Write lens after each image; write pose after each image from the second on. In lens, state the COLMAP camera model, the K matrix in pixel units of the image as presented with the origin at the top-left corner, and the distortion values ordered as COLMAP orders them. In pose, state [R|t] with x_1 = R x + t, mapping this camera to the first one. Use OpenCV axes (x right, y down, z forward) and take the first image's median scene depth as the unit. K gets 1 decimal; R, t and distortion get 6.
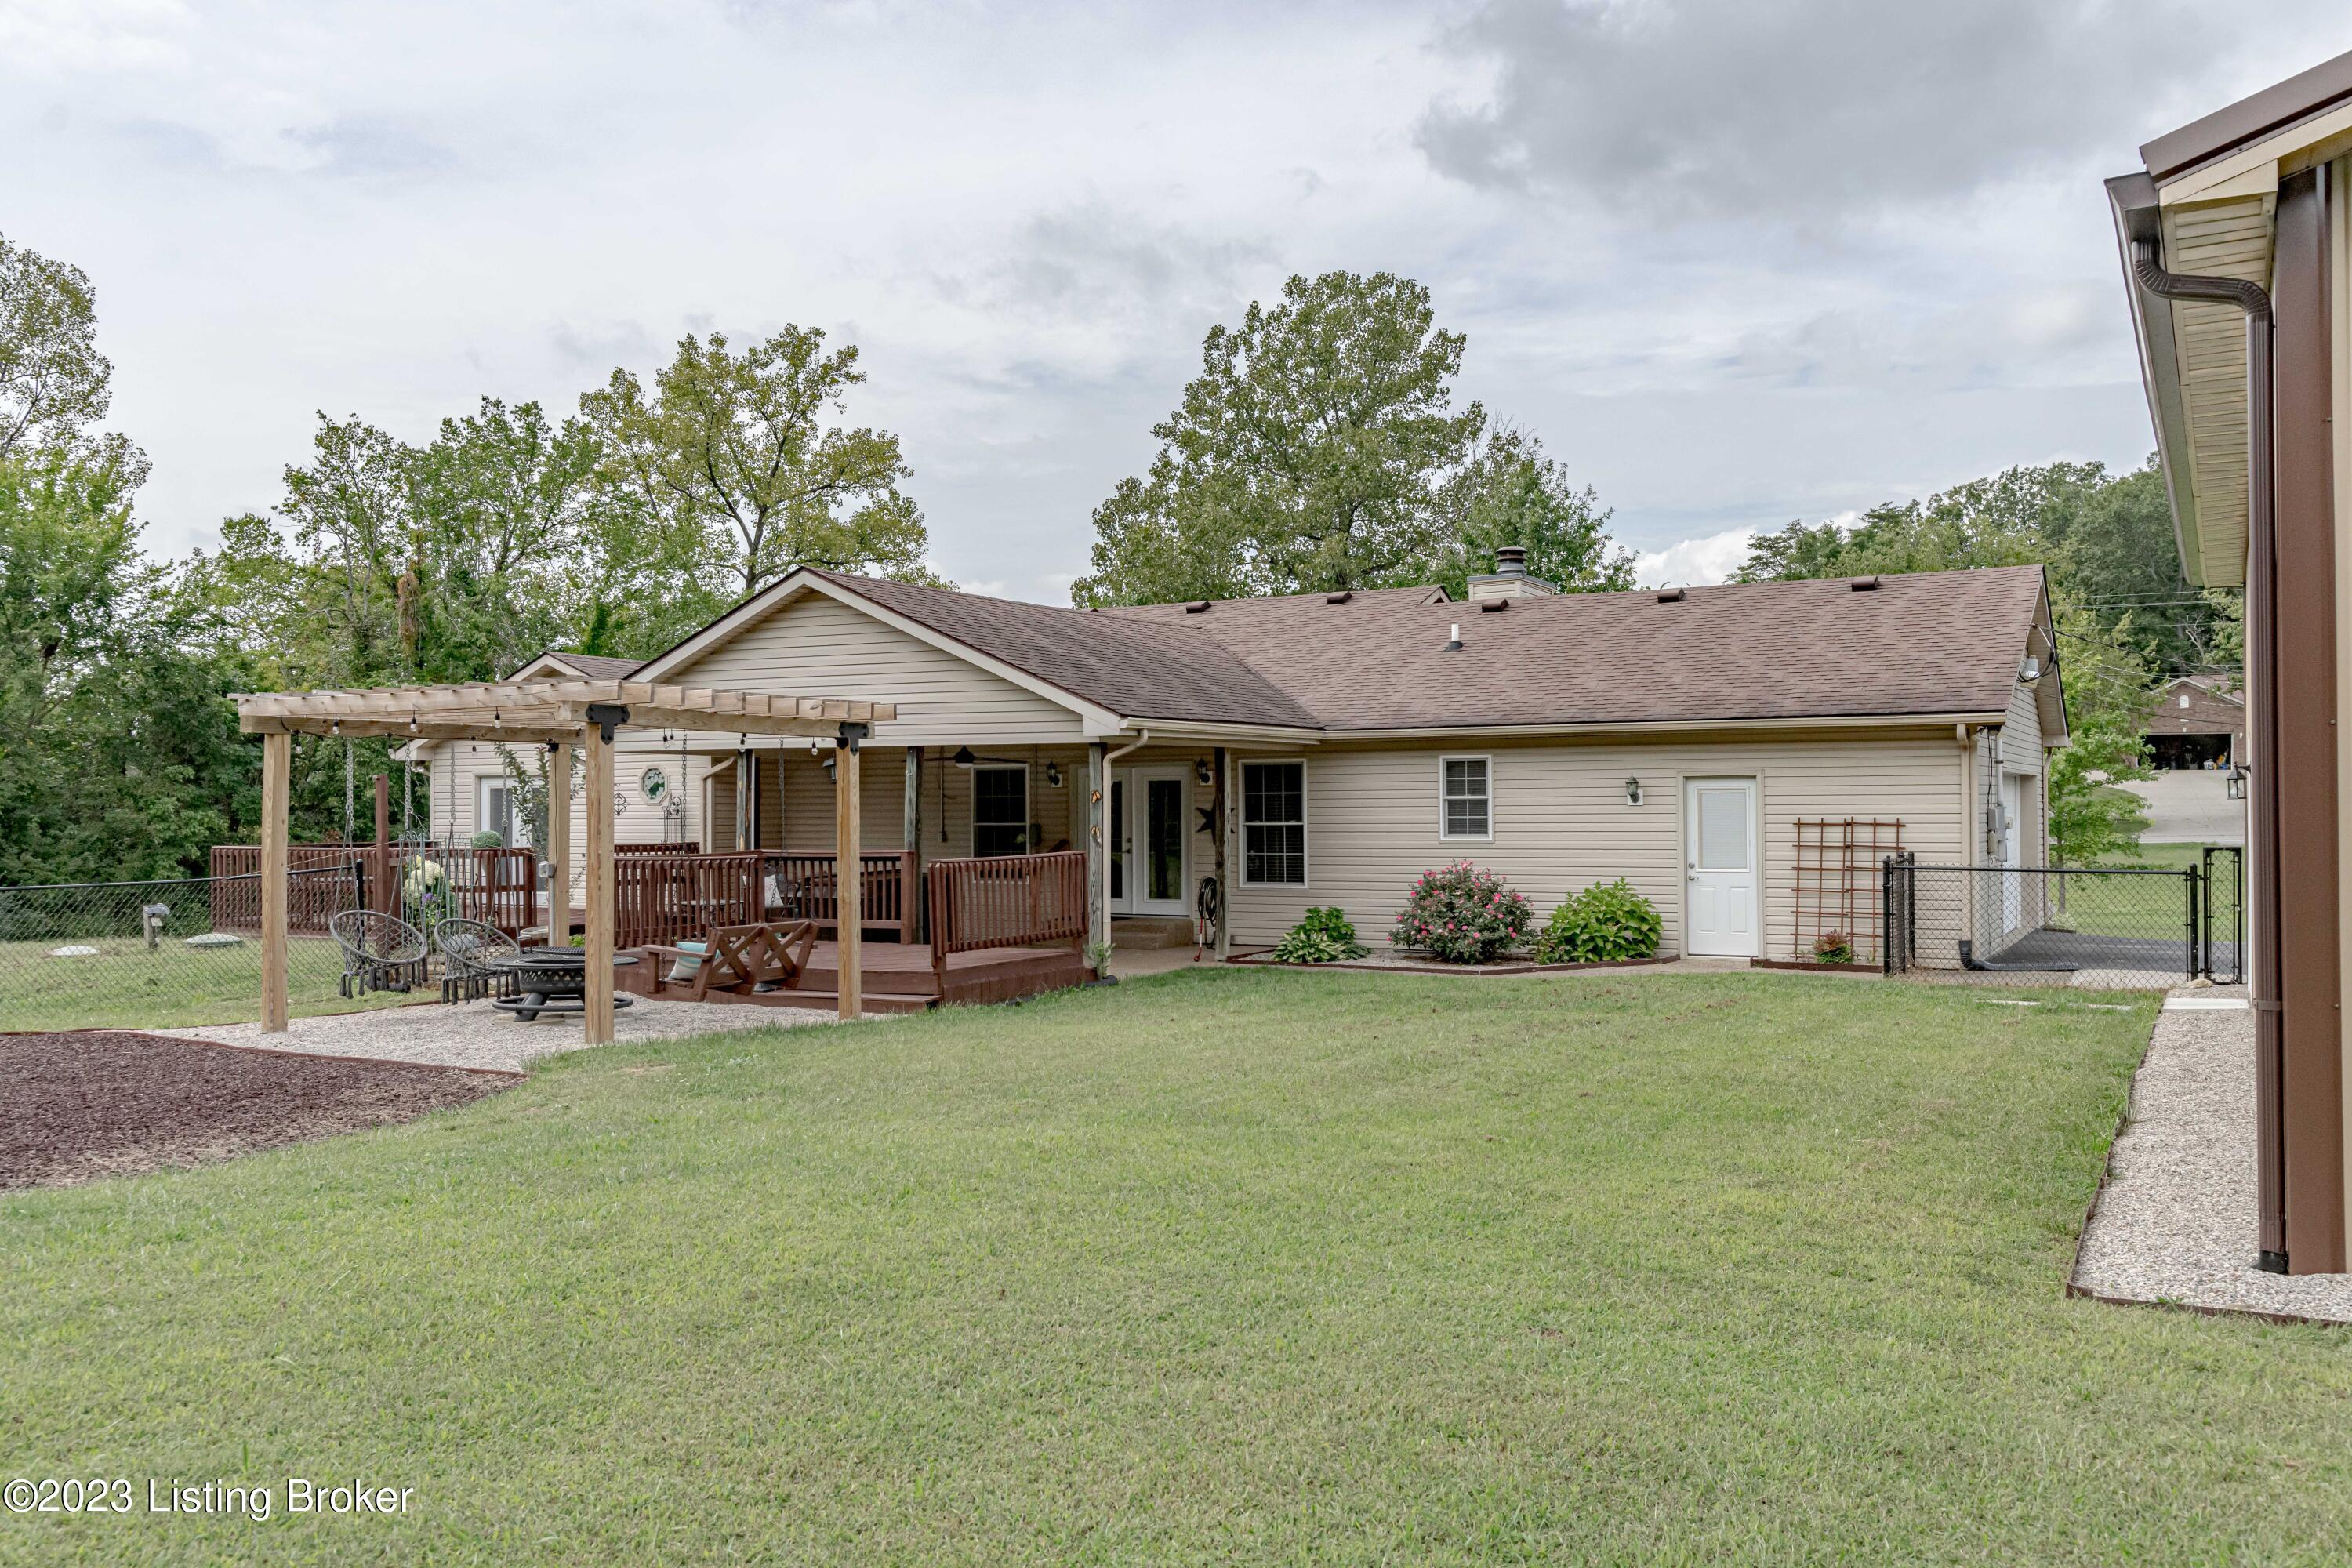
lens RADIAL K [[1901.9, 0, 1176.0], [0, 1901.9, 784.0], [0, 0, 1]] dist [0.004526, 0.002776]
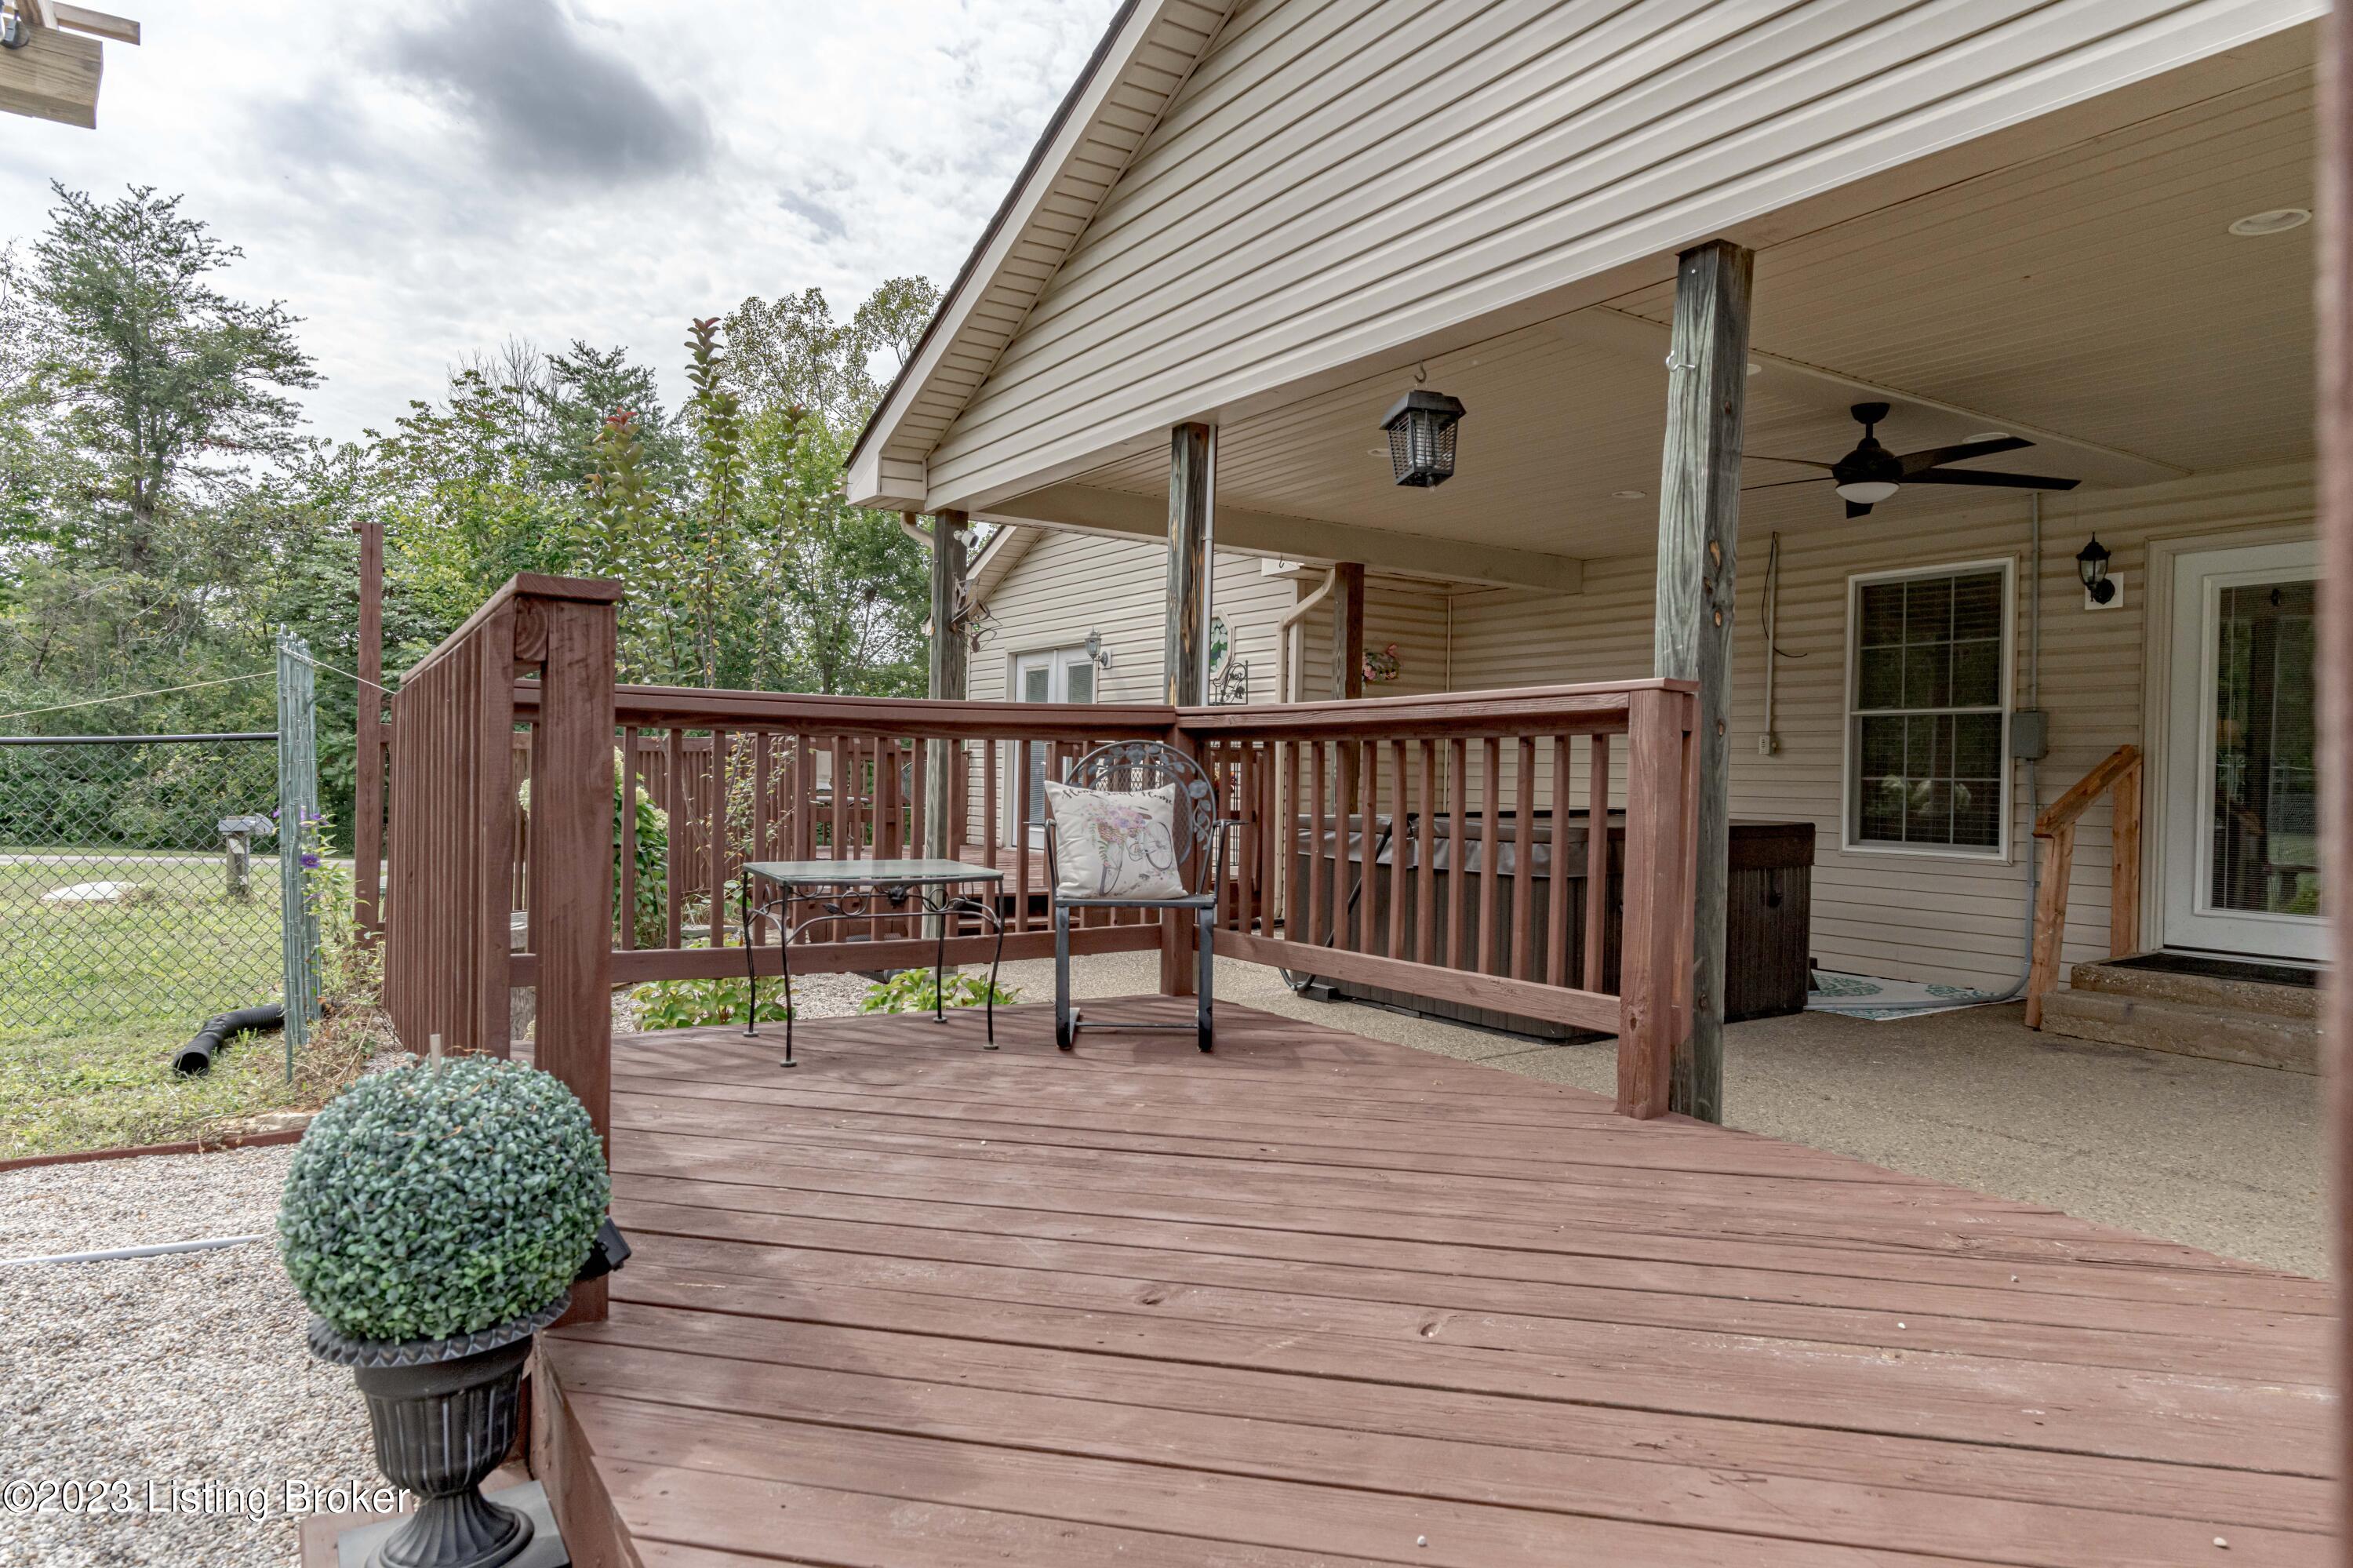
lens RADIAL K [[1437.2, 0, 1176.5], [0, 1437.2, 784.0], [0, 0, 1]] dist [-0.001748, 0.000123]
pose [[0.881293, 0.027944, -0.471743, -0.087380], [-0.023210, 0.999605, 0.015852, 0.035143], [0.472000, -0.003021, 0.881593, 0.646456]]
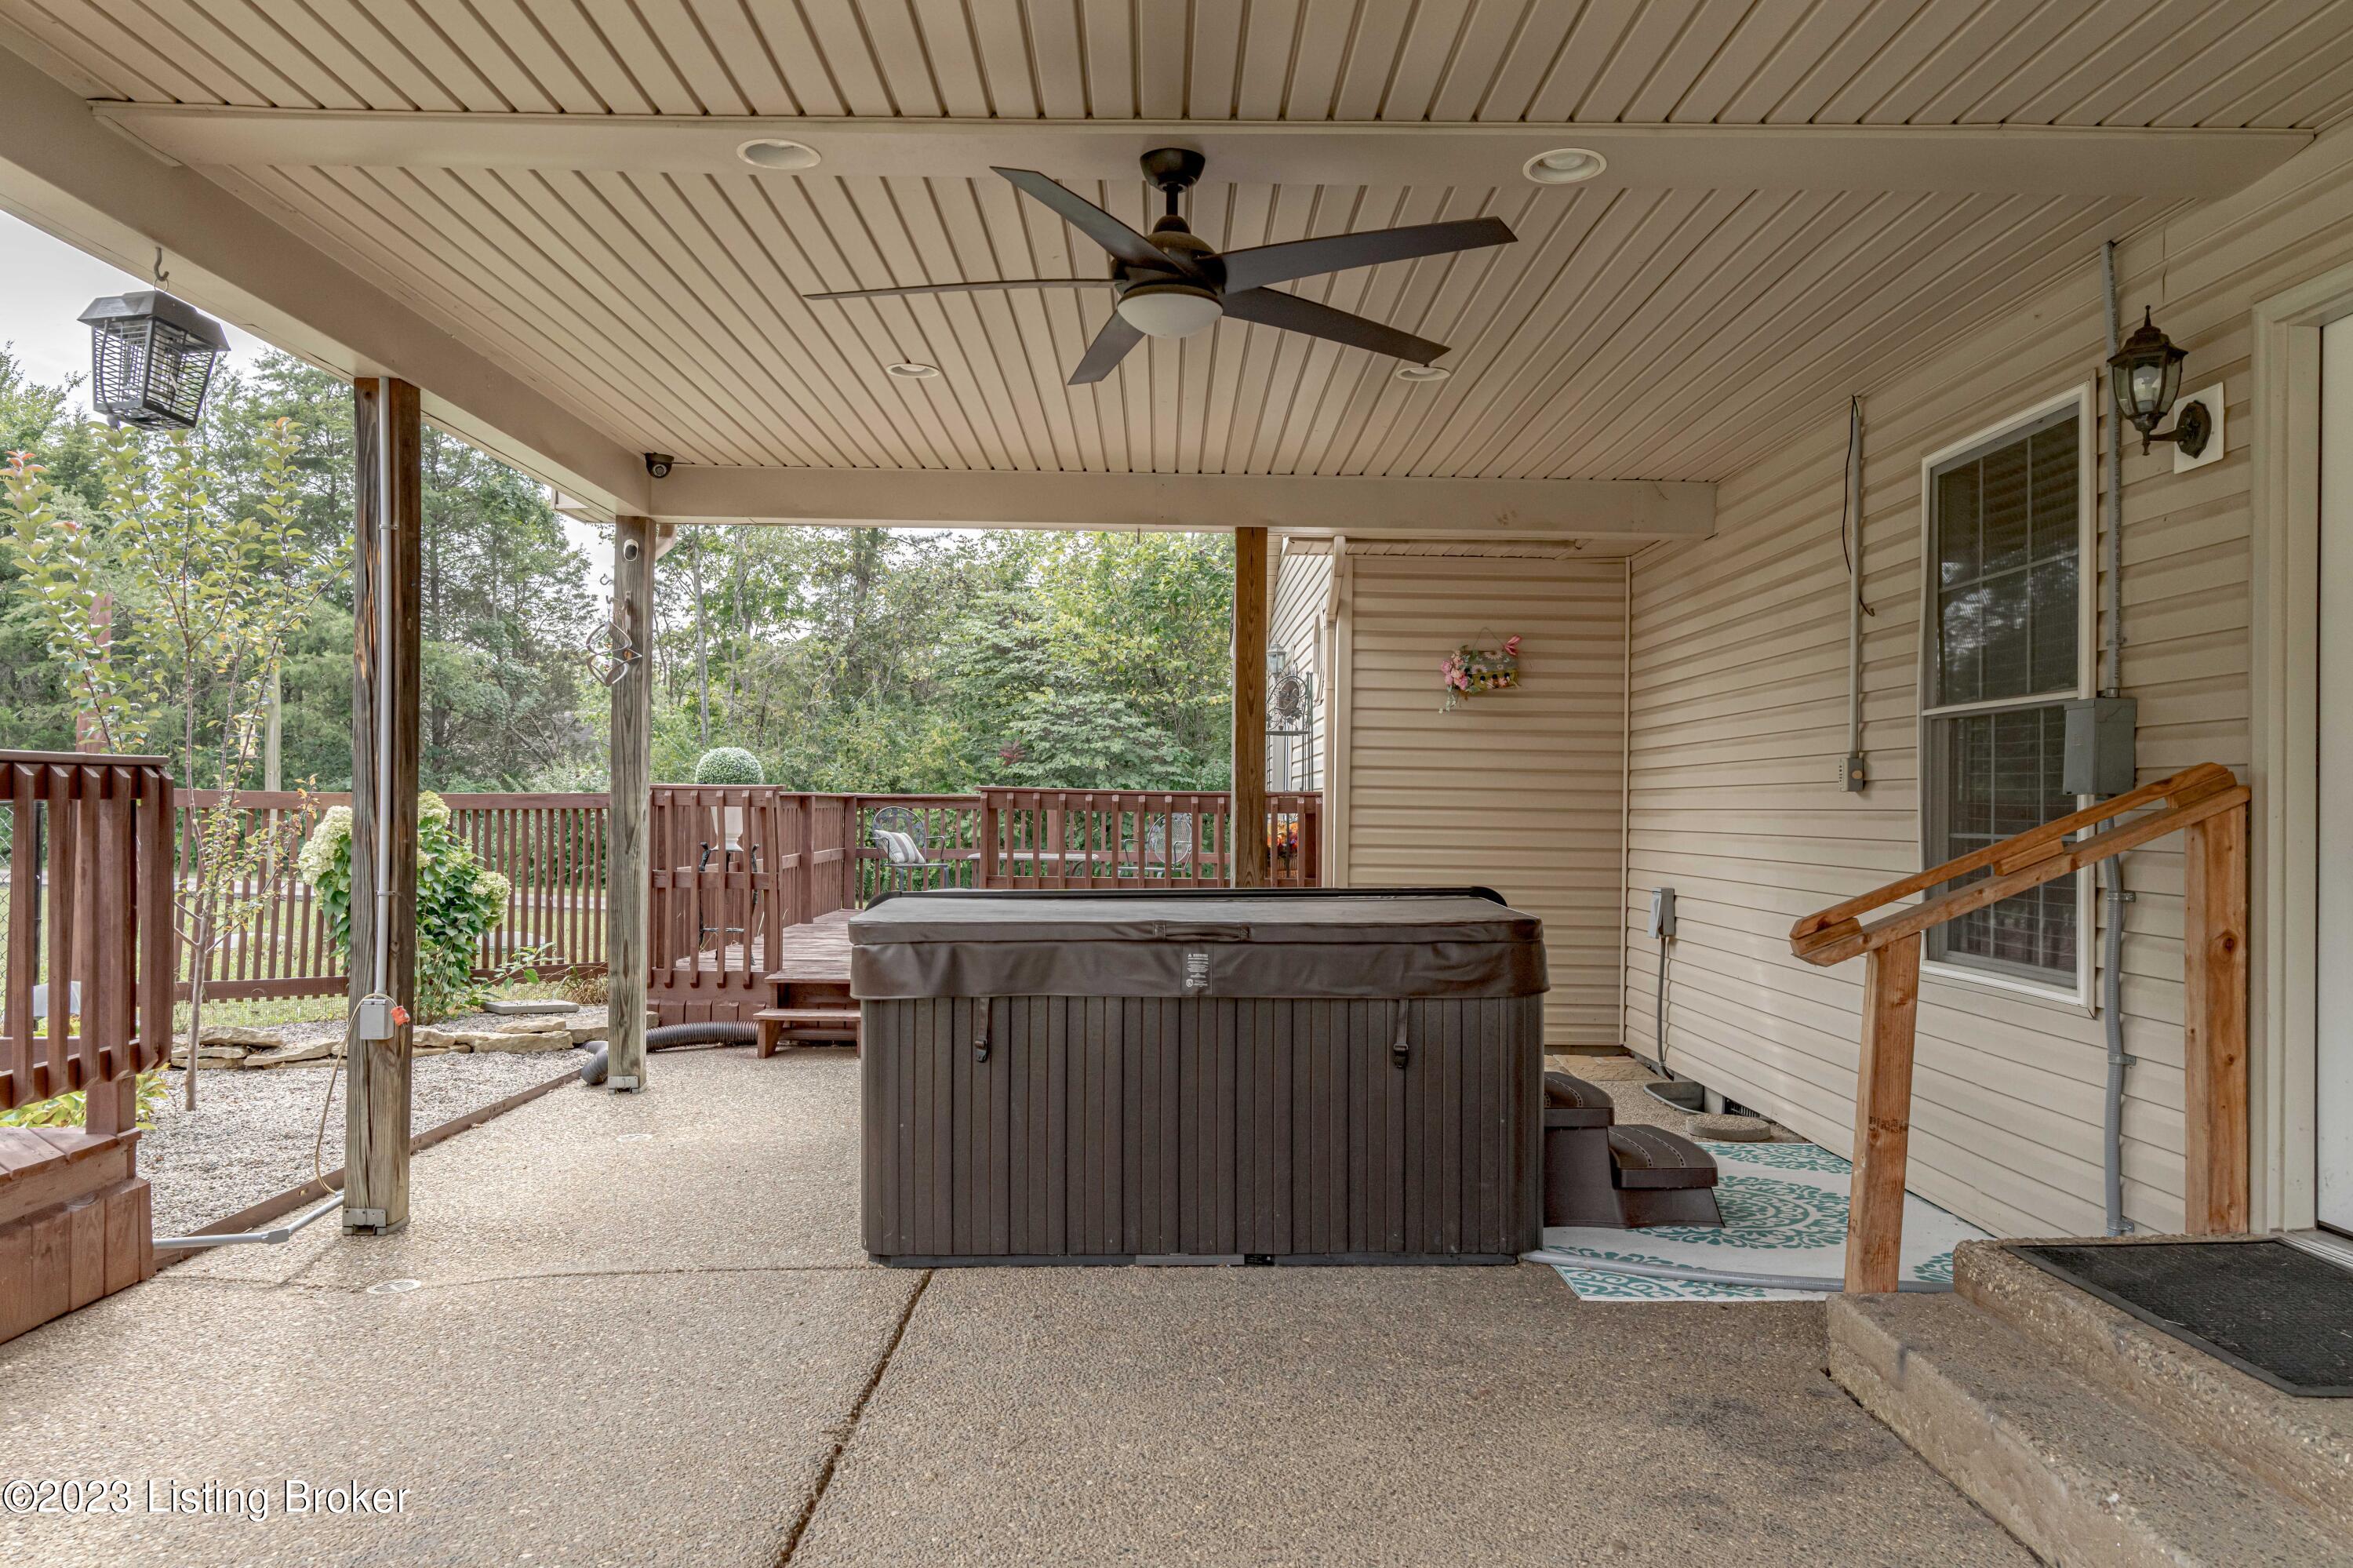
lens RADIAL K [[1656.7, 0, 1176.5], [0, 1656.7, 784.0], [0, 0, 1]] dist [-0.003296, -0.002084]
pose [[0.493850, 0.000604, -0.869547, 0.020270], [-0.008163, 0.999959, -0.003941, 0.030934], [0.869509, 0.009045, 0.493835, 0.822841]]
